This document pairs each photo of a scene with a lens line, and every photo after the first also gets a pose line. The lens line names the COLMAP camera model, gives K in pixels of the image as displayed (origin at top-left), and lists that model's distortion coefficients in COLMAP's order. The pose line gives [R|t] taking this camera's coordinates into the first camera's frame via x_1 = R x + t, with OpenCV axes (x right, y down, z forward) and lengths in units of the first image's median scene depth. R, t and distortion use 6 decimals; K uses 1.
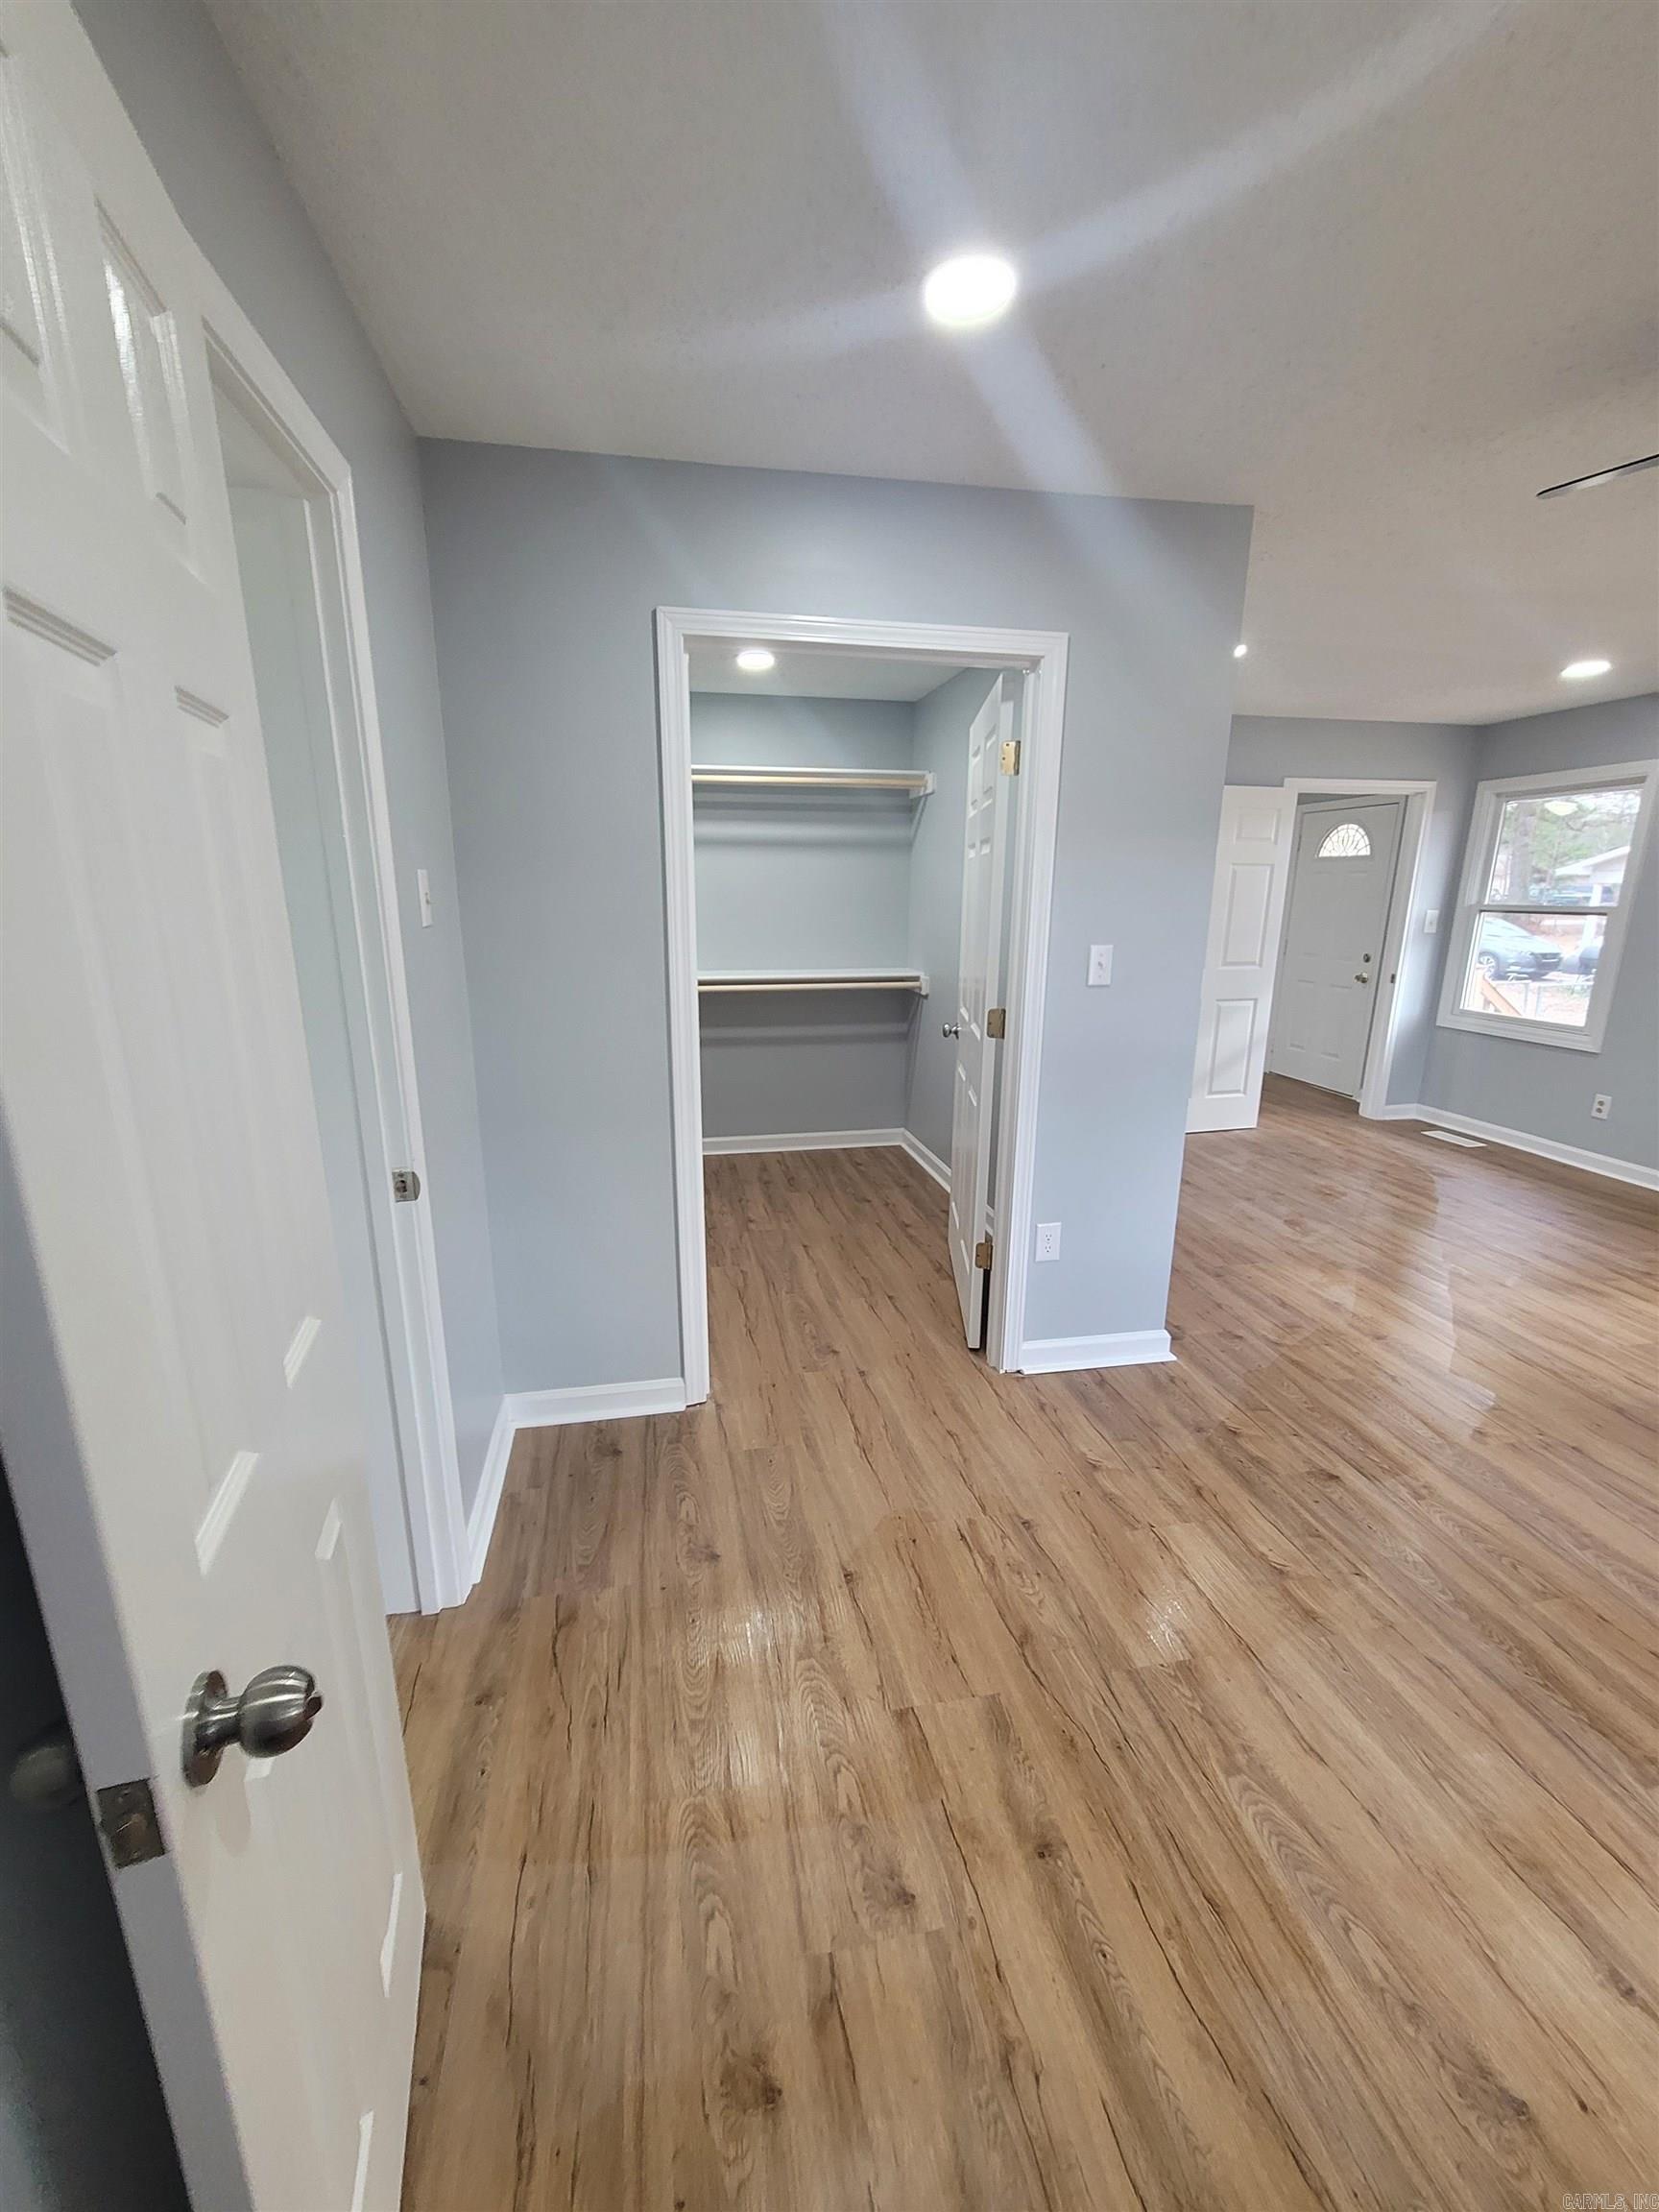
lens RADIAL K [[903.5, 0, 814.6], [0, 903.5, 1114.3], [0, 0, 1]] dist [-0.007371, 0.001690]
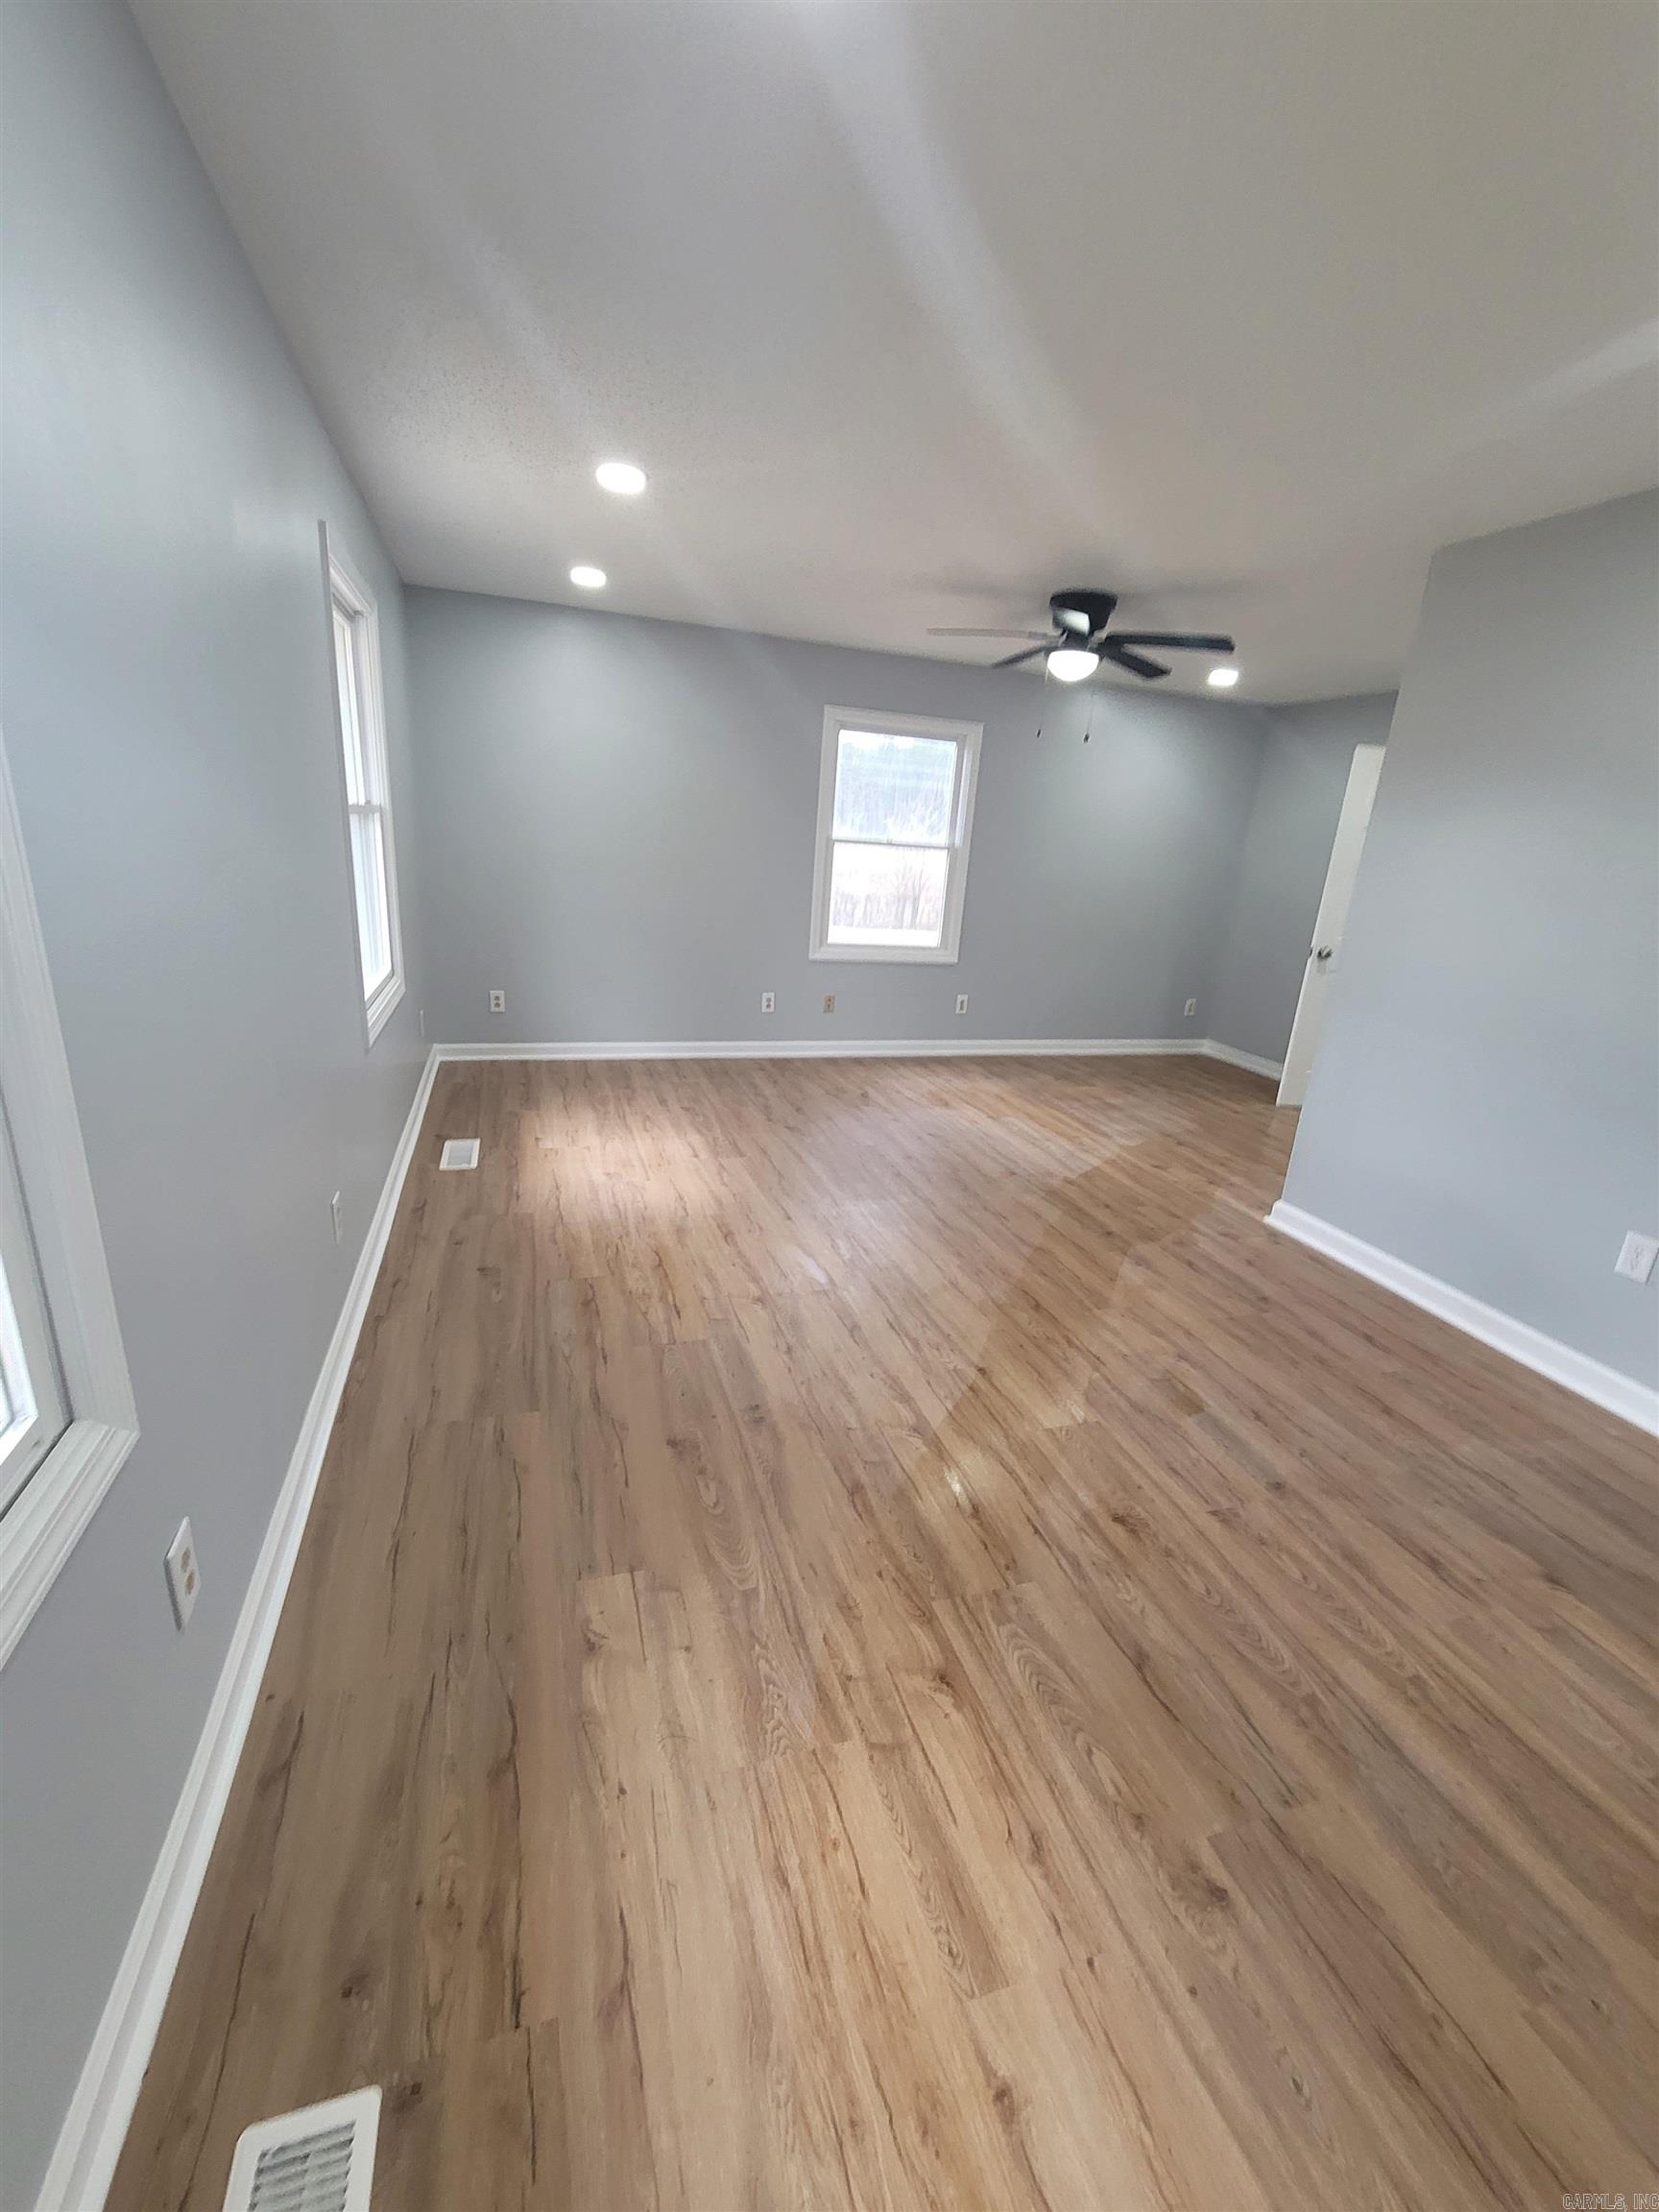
lens RADIAL K [[903.5, 0, 816.9], [0, 903.5, 1108.0], [0, 0, 1]] dist [-0.007371, 0.001690]
pose [[-0.989861, -0.029301, -0.138985, 1.056442], [-0.097578, 0.851326, 0.515483, -0.401244], [0.103218, 0.523818, -0.845553, 1.686118]]
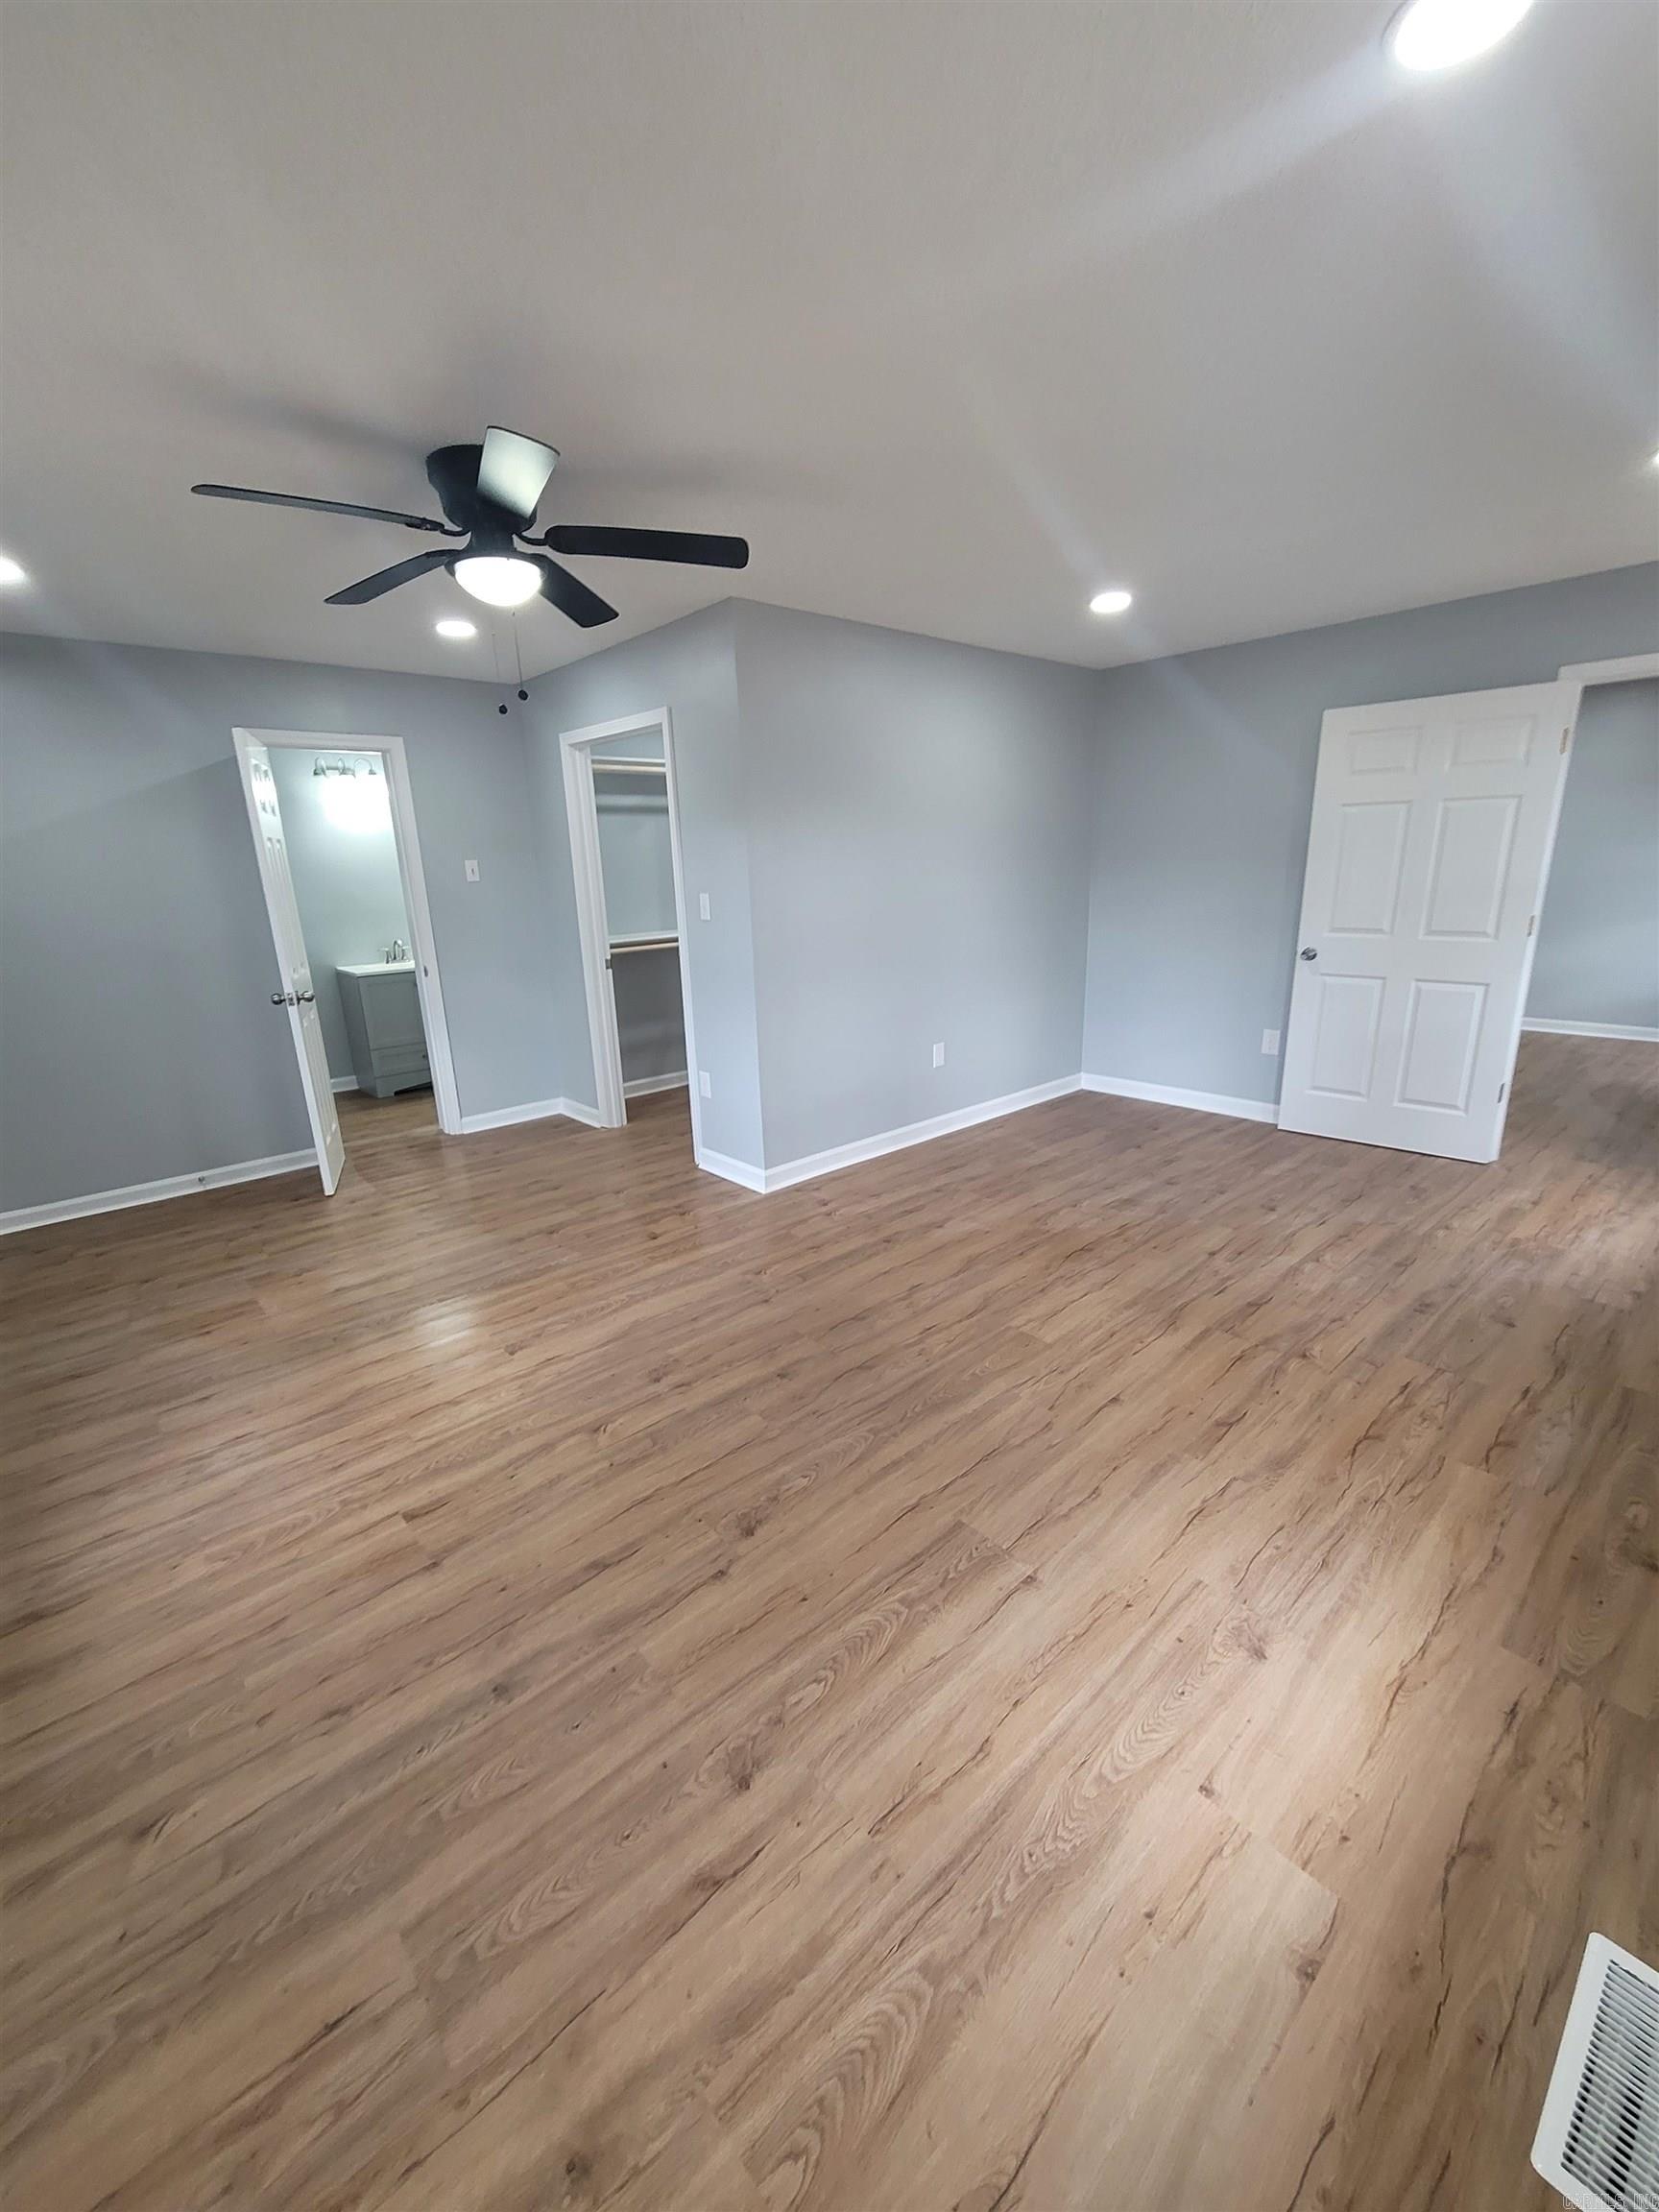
lens RADIAL K [[903.5, 0, 819.7], [0, 903.5, 1121.0], [0, 0, 1]] dist [-0.007371, 0.001690]
pose [[0.514233, 0.222624, -0.828253, 1.378970], [-0.177135, 0.972470, 0.151411, -0.056971], [0.839159, 0.068853, 0.539510, 0.267451]]
